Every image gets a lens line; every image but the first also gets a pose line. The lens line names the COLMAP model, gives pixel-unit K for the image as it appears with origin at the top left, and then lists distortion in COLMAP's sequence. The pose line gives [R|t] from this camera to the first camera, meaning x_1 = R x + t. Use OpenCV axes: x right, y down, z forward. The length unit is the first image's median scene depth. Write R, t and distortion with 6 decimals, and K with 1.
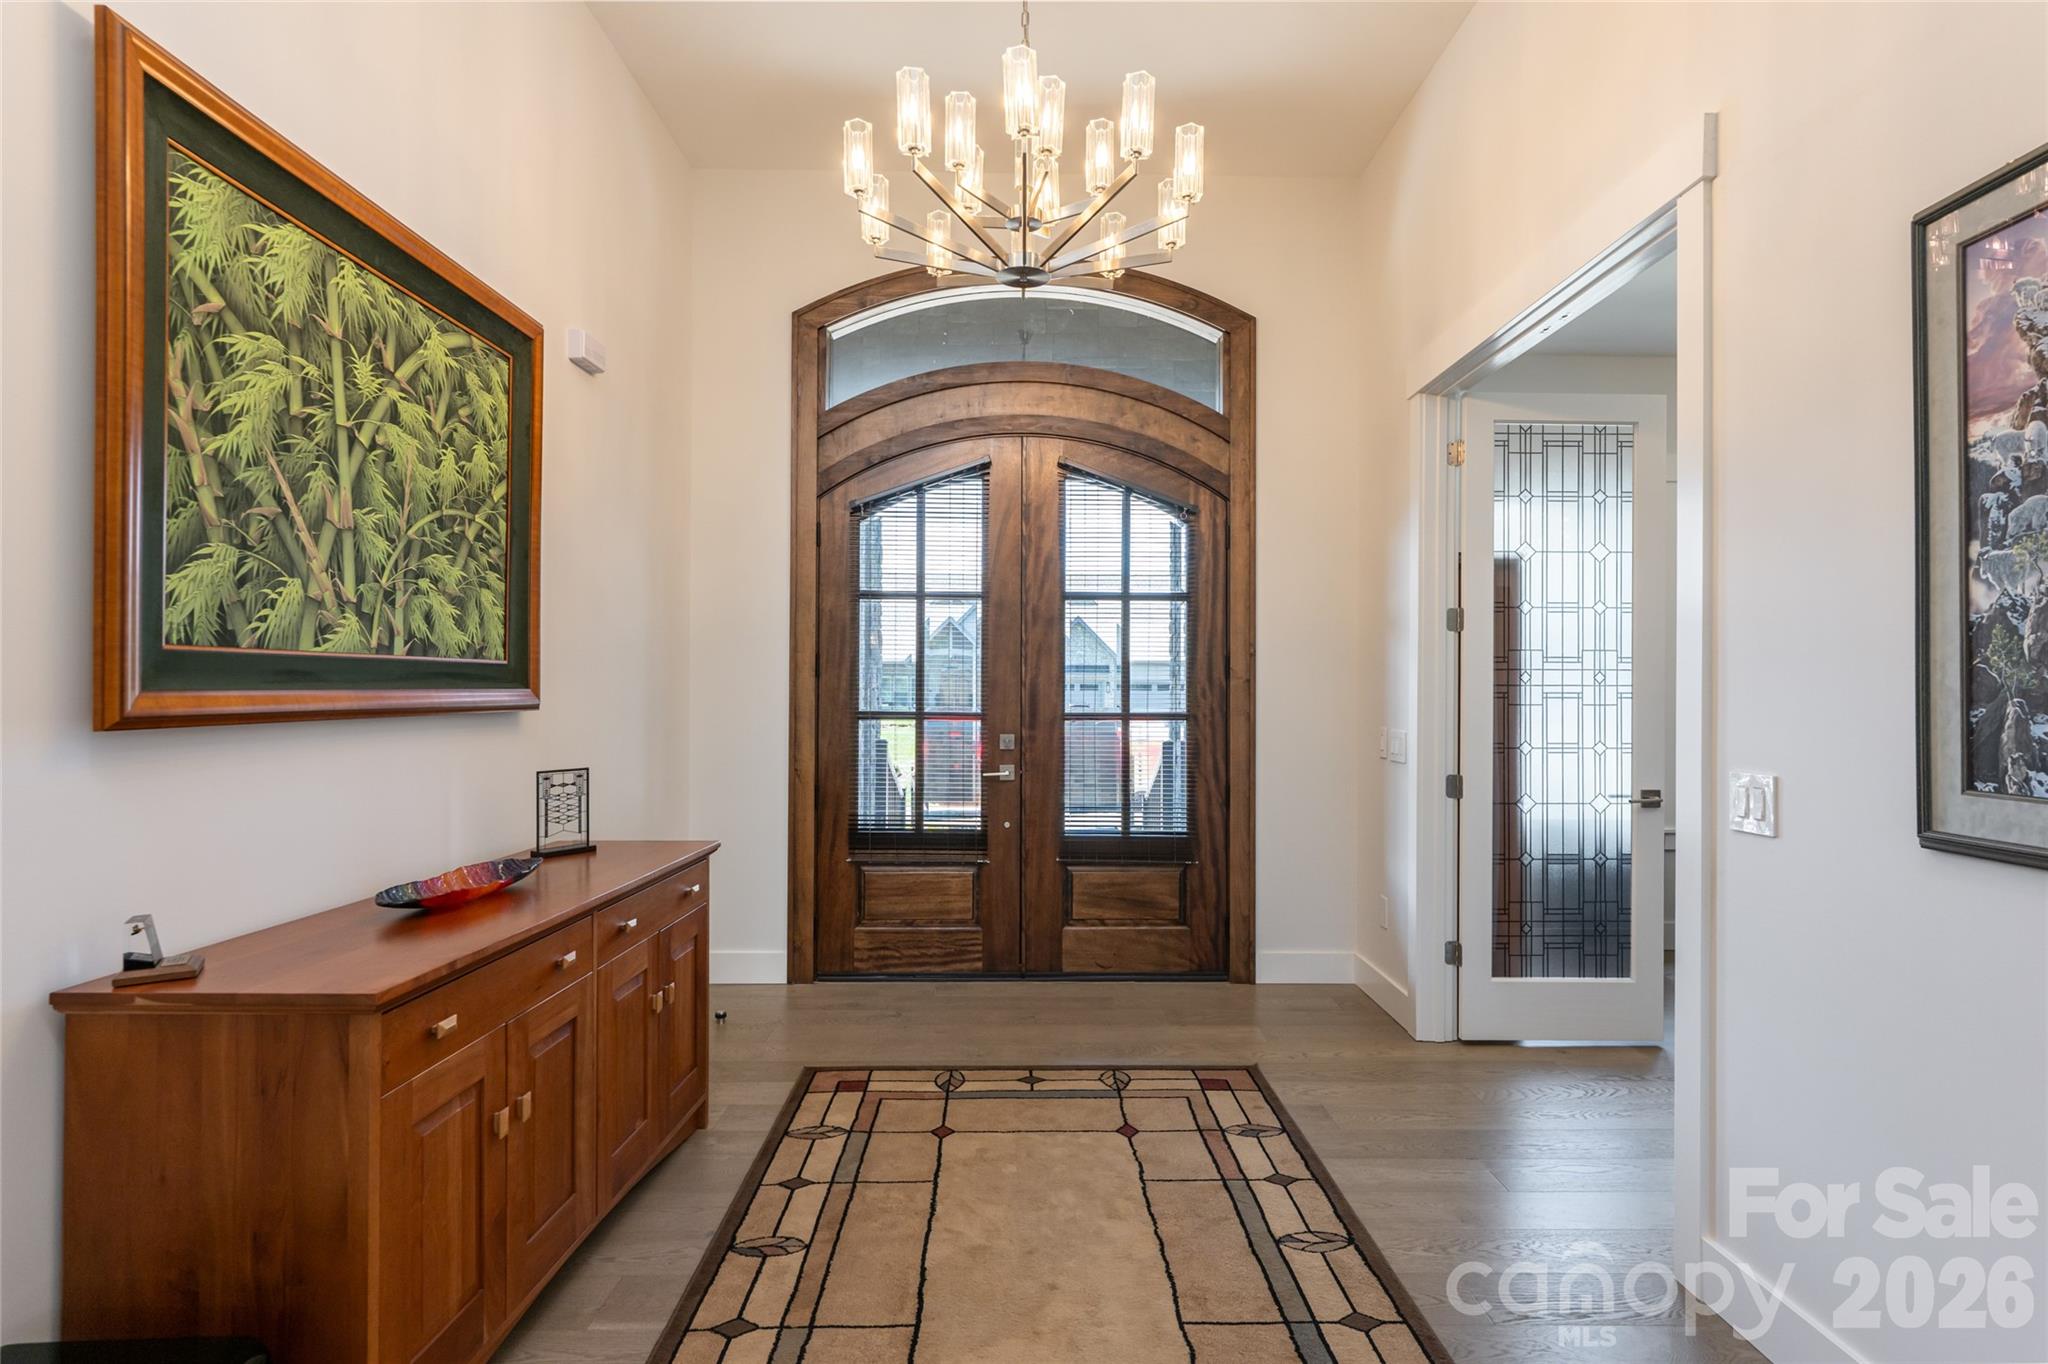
lens RADIAL K [[1005.7, 0, 1024.0], [0, 1005.7, 682.0], [0, 0, 1]] dist [0.000491, -0.000009]
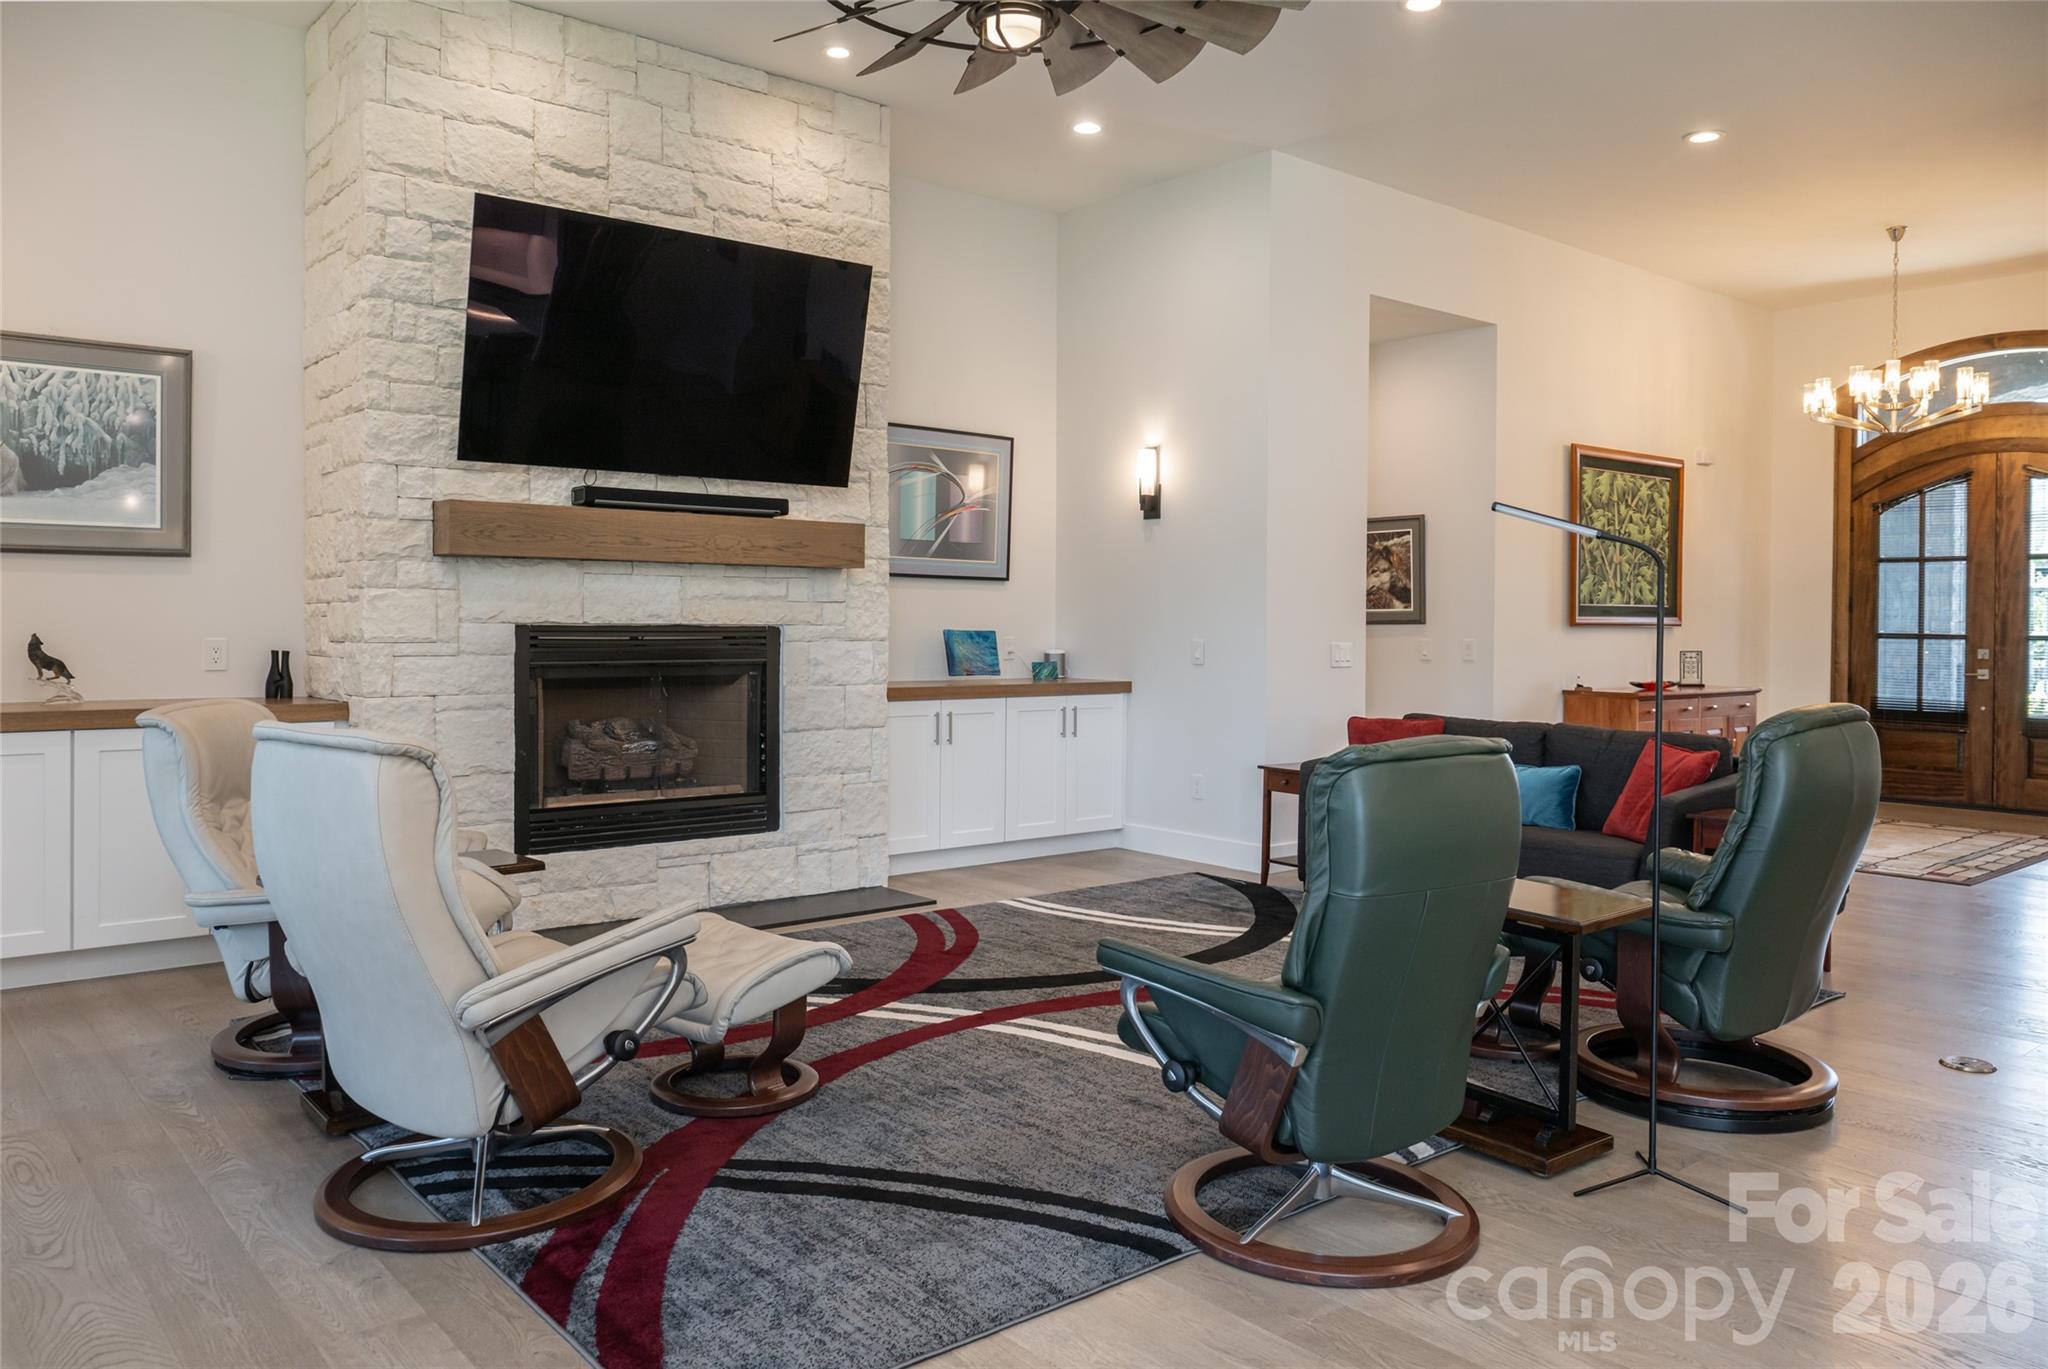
lens RADIAL K [[1462.4, 0, 1025.7], [0, 1462.4, 638.7], [0, 0, 1]] dist [-0.007512, -0.003023]
pose [[0.640105, 0.010667, -0.768213, 1.141948], [-0.000132, 0.999905, 0.013774, 0.009395], [0.768287, -0.008715, 0.640046, -2.327379]]
